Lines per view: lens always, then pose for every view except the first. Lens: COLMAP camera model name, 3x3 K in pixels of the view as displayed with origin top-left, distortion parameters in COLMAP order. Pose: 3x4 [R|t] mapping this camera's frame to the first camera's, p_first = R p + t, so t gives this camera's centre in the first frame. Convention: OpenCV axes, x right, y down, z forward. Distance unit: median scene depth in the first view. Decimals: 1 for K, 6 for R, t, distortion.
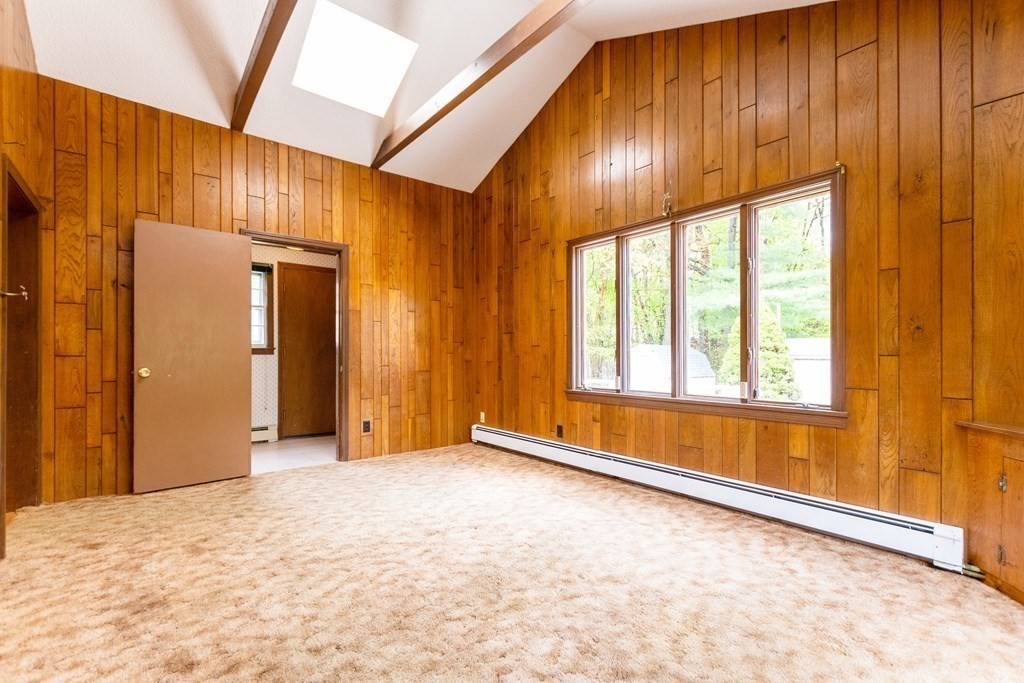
lens RADIAL K [[447.6, 0, 520.4], [0, 447.6, 356.1], [0, 0, 1]] dist [0.007009, -0.001988]
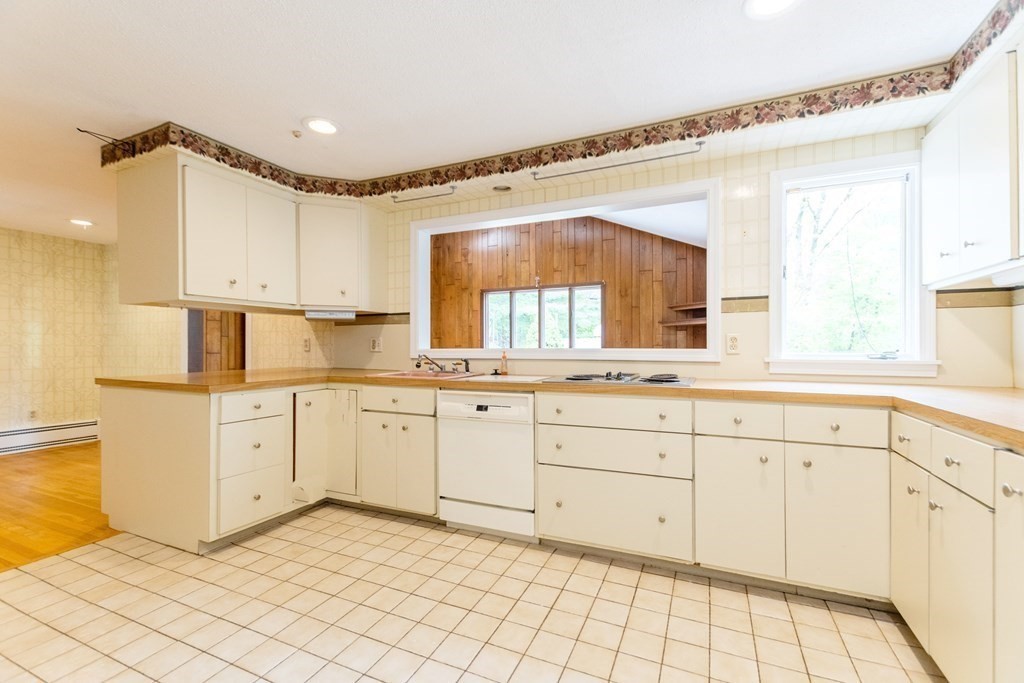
lens RADIAL K [[447.6, 0, 514.9], [0, 447.6, 347.9], [0, 0, 1]] dist [0.007009, -0.001988]
pose [[0.896671, -0.000320, 0.442698, -0.649505], [0.002896, 0.999983, -0.005143, -0.007367], [-0.442688, 0.005893, 0.896656, -0.796232]]
